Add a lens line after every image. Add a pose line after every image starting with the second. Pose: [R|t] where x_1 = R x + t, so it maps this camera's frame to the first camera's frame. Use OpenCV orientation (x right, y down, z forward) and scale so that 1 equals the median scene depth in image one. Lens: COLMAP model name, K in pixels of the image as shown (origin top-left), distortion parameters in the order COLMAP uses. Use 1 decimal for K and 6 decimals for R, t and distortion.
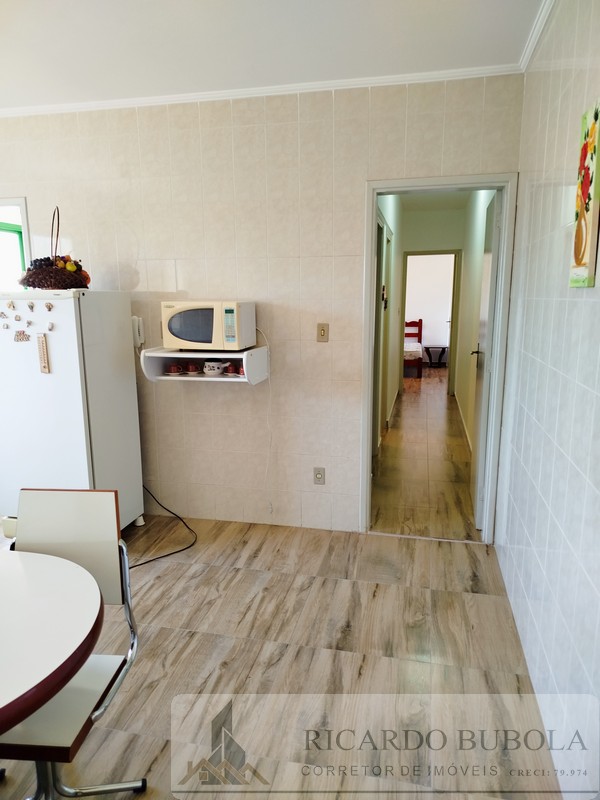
lens RADIAL K [[551.0, 0, 300.0], [0, 551.0, 400.0], [0, 0, 1]] dist [0.095254, -0.114363]
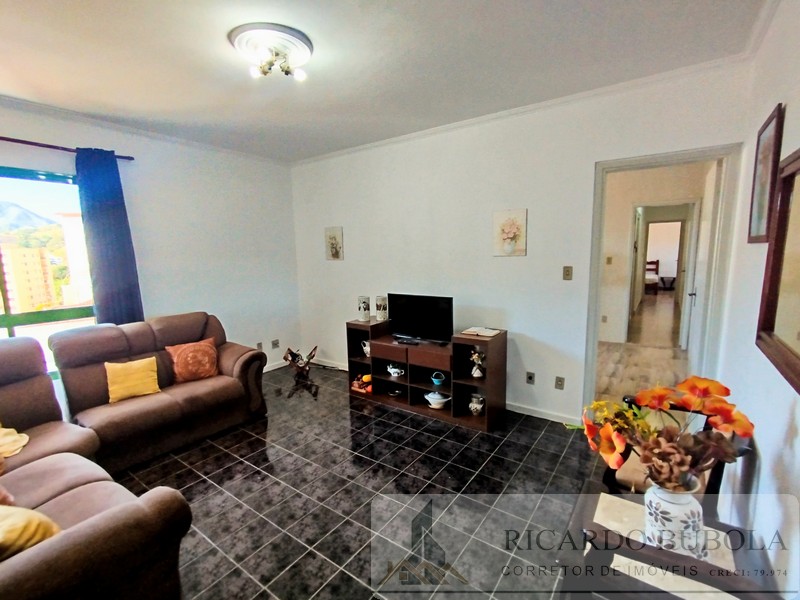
lens RADIAL K [[368.6, 0, 402.9], [0, 368.6, 300.3], [0, 0, 1]] dist [-0.010393, 0.007492]
pose [[0.921729, 0.036838, -0.386080, -0.176467], [-0.055002, 0.997833, -0.036103, 0.176928], [0.383914, 0.054512, 0.921758, -0.942945]]
